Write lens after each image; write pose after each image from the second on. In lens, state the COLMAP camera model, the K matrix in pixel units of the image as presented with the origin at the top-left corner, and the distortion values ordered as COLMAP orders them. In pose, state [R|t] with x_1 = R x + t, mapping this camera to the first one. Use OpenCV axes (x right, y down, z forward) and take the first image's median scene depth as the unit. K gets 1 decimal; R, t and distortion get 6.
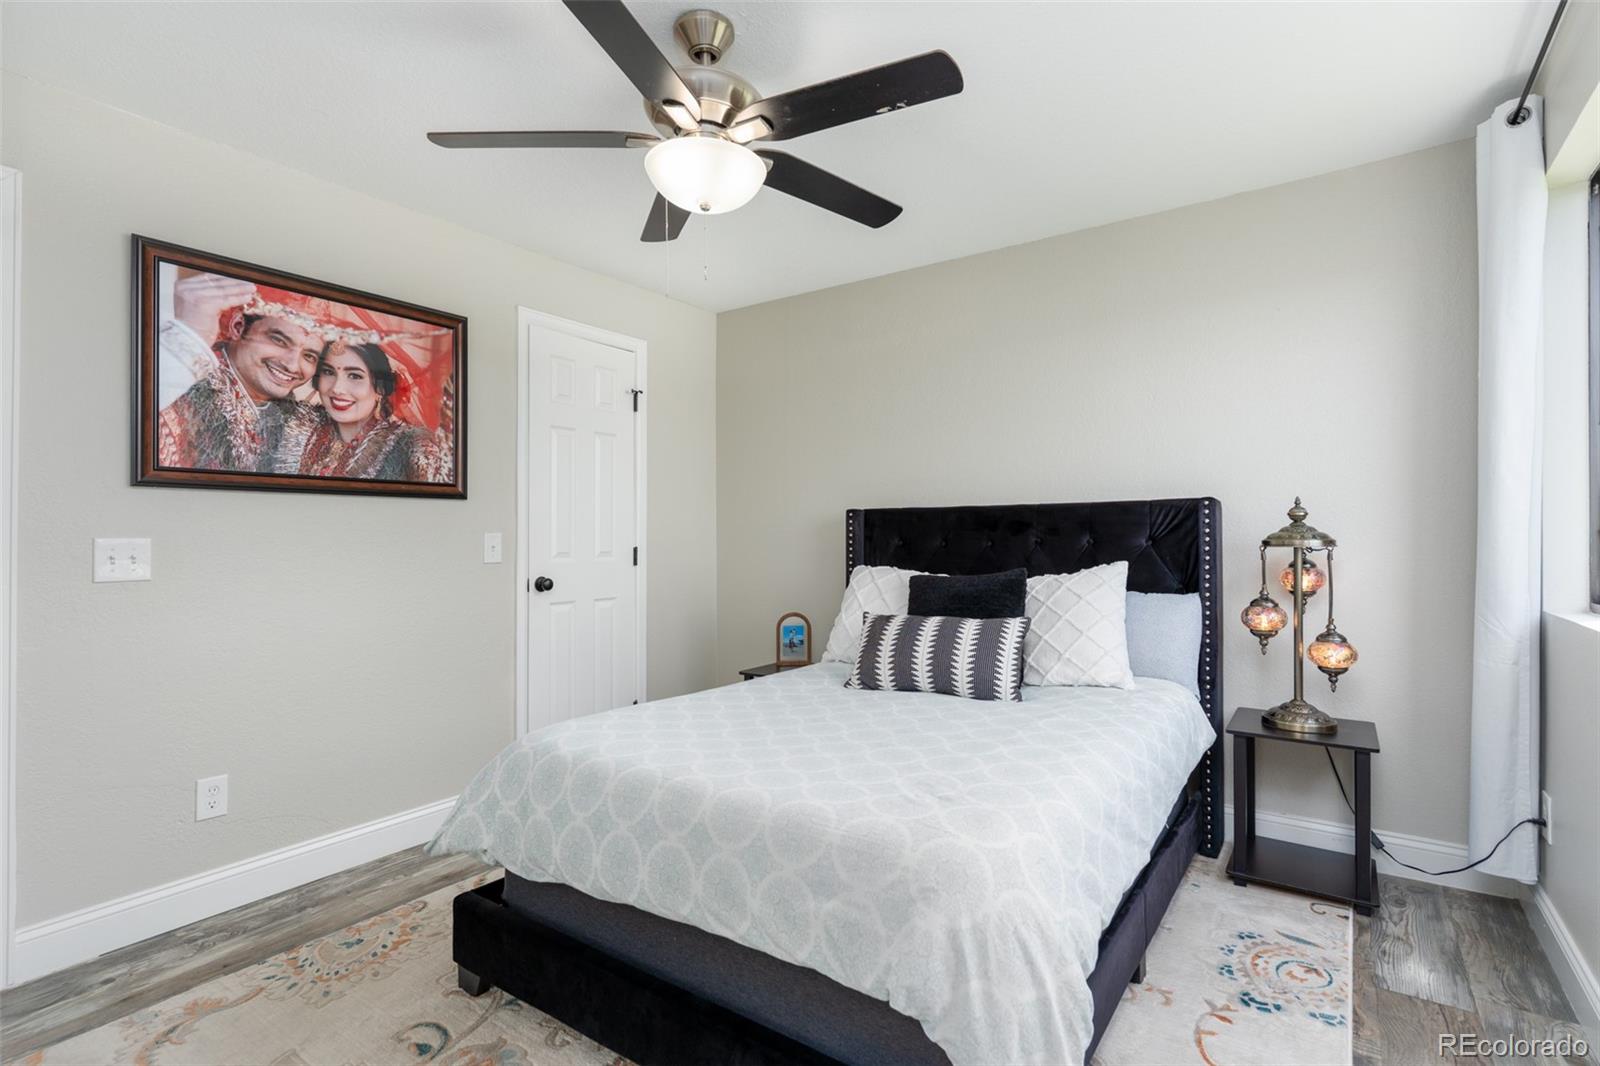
lens RADIAL K [[766.9, 0, 796.7], [0, 766.9, 532.9], [0, 0, 1]] dist [-0.001627, -0.000077]
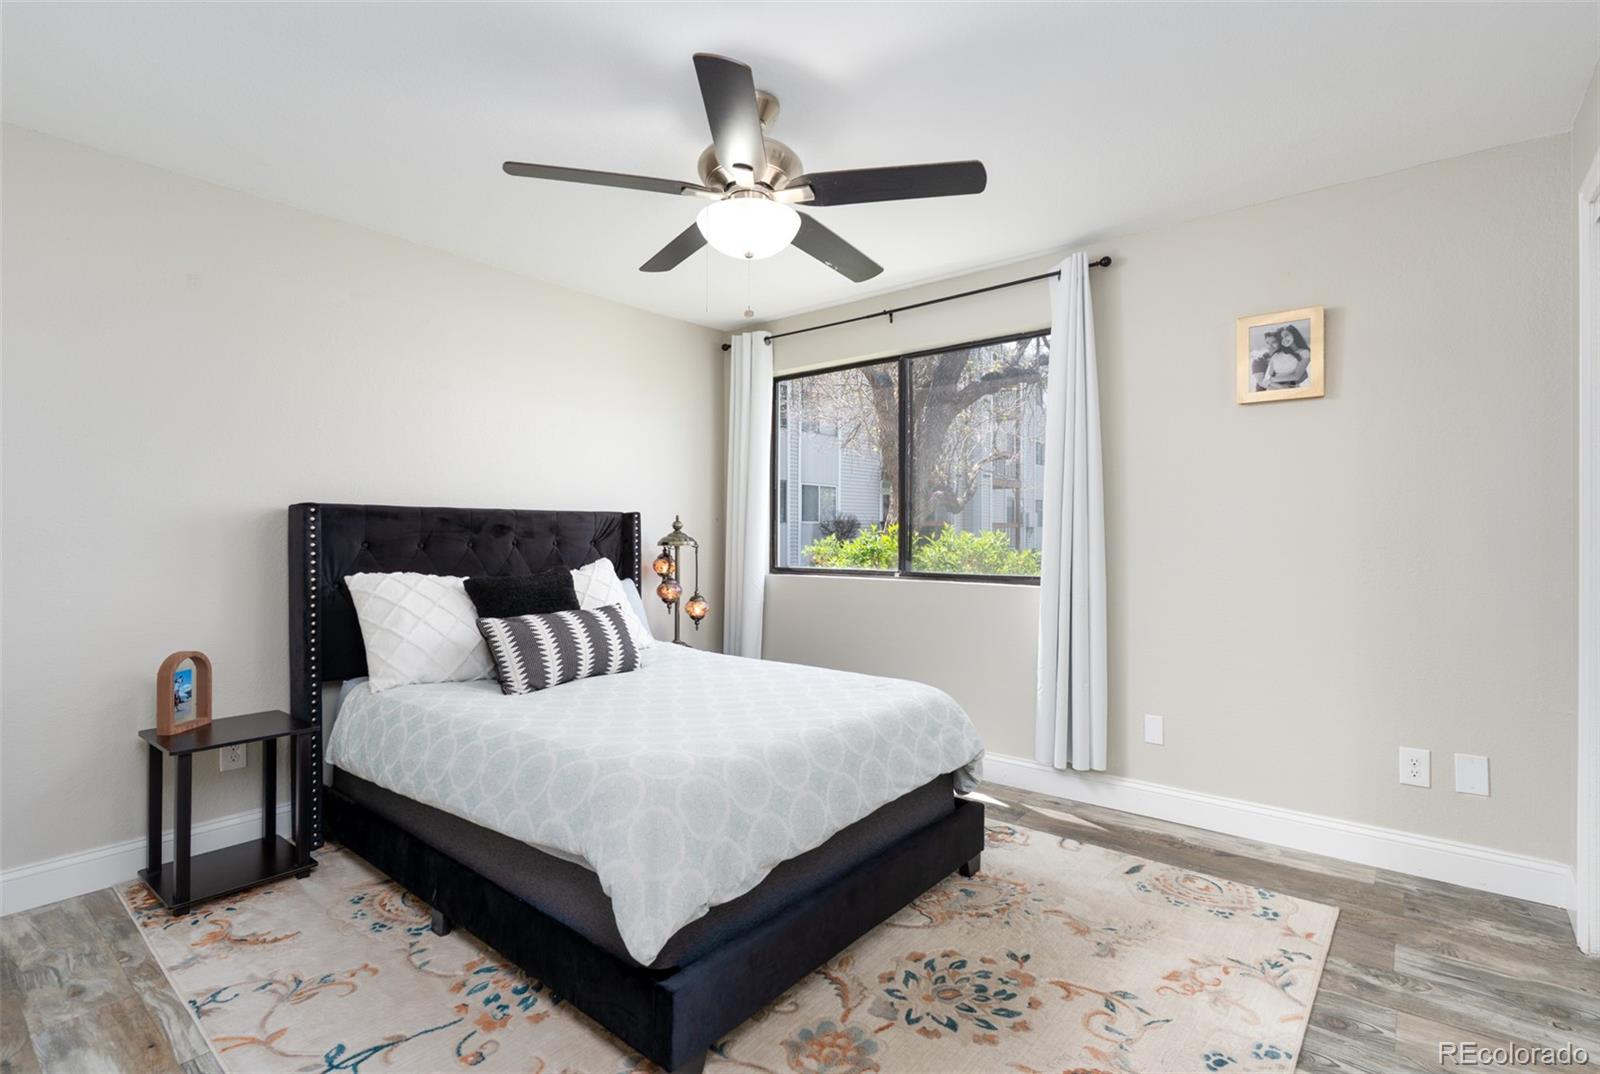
lens RADIAL K [[766.9, 0, 796.4], [0, 766.9, 539.4], [0, 0, 1]] dist [-0.001627, -0.000077]
pose [[0.081417, -0.000344, 0.996680, -0.882227], [-0.005888, 0.999982, 0.000826, 0.002251], [-0.996663, -0.005935, 0.081413, 0.575110]]
